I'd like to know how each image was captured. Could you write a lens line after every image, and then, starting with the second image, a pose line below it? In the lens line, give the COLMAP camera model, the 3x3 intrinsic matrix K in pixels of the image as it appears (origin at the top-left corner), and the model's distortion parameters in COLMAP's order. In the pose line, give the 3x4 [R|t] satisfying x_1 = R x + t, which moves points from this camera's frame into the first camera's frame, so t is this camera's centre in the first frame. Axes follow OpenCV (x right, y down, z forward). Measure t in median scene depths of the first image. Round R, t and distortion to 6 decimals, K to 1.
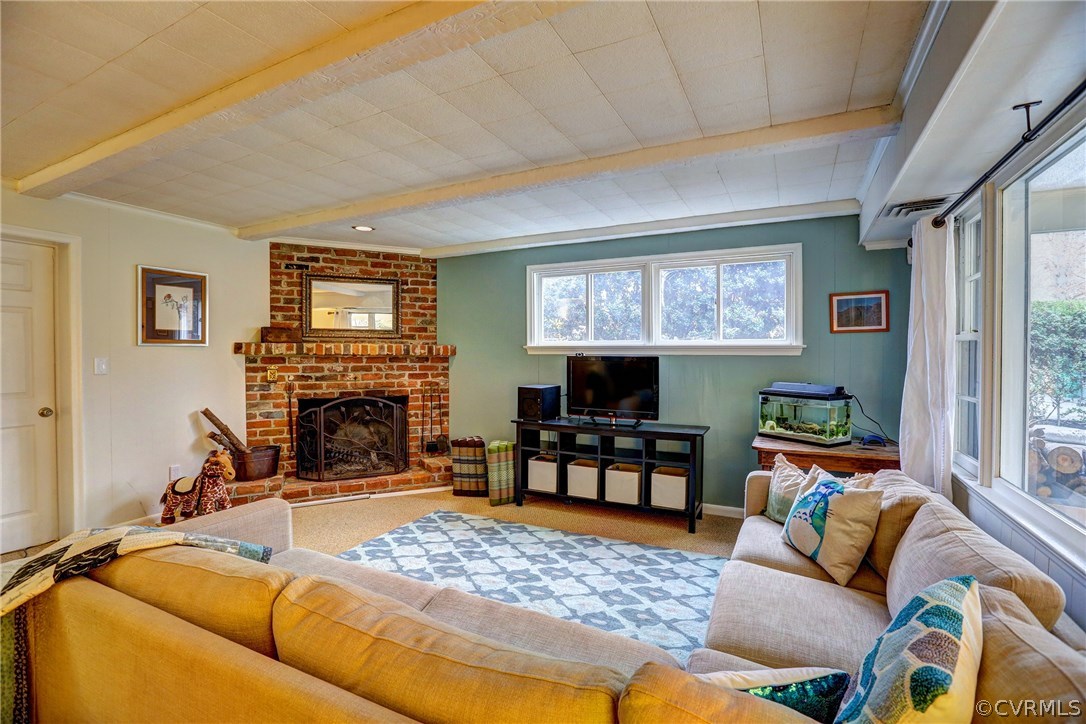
lens RADIAL K [[491.2, 0, 544.9], [0, 491.2, 358.9], [0, 0, 1]] dist [-0.050831, 0.016122]
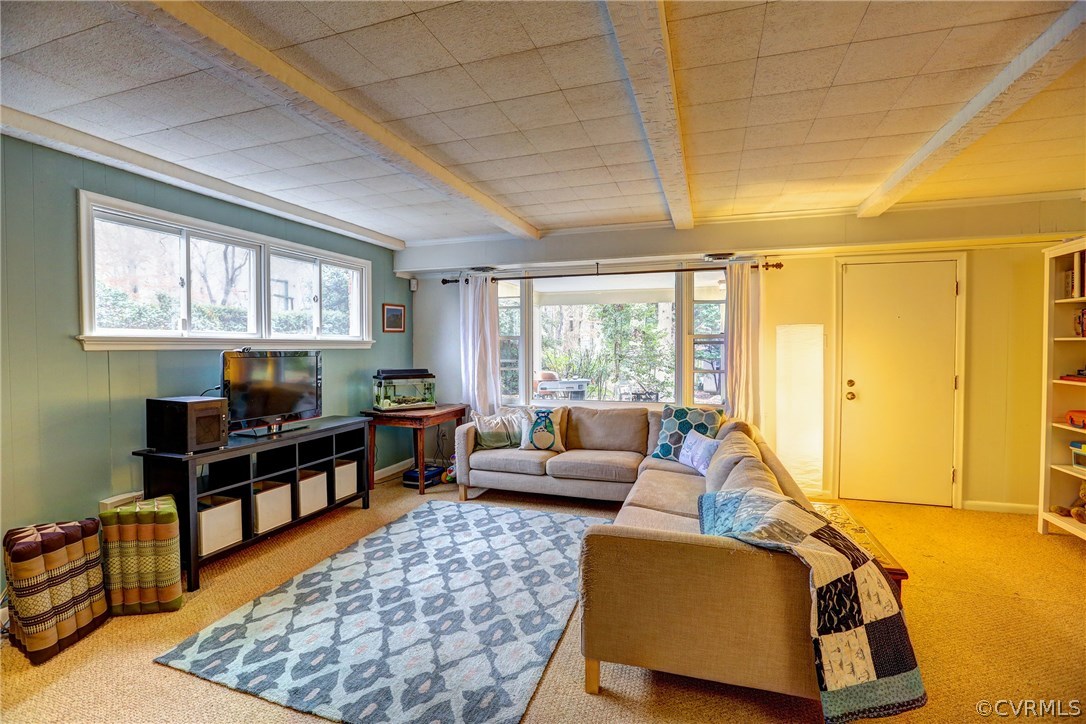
lens RADIAL K [[492.4, 0, 542.6], [0, 492.4, 359.1], [0, 0, 1]] dist [-0.058483, 0.021150]
pose [[-0.143791, -0.026010, 0.989266, -0.702265], [0.014100, 0.999499, 0.028329, -0.008348], [-0.989508, 0.018022, -0.143352, 0.624773]]
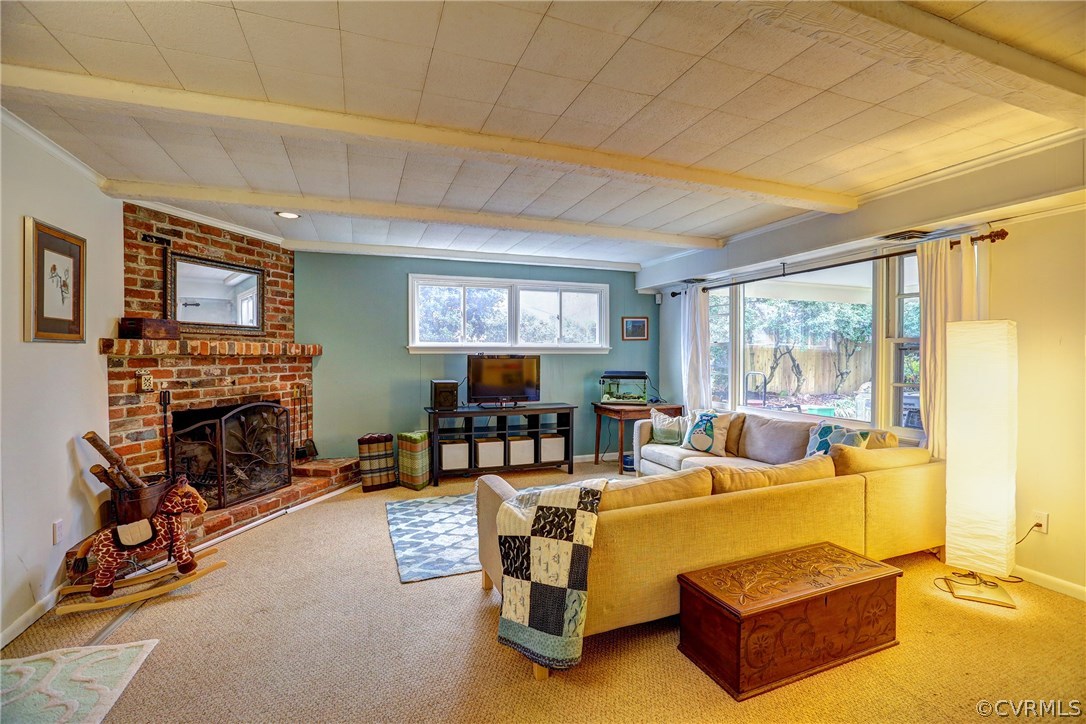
lens RADIAL K [[491.2, 0, 544.9], [0, 491.2, 358.9], [0, 0, 1]] dist [-0.050831, 0.016122]
pose [[0.673626, -0.010407, 0.738999, -0.706079], [0.009550, 0.999940, 0.005377, -0.000888], [-0.739010, 0.003435, 0.673685, 0.041984]]
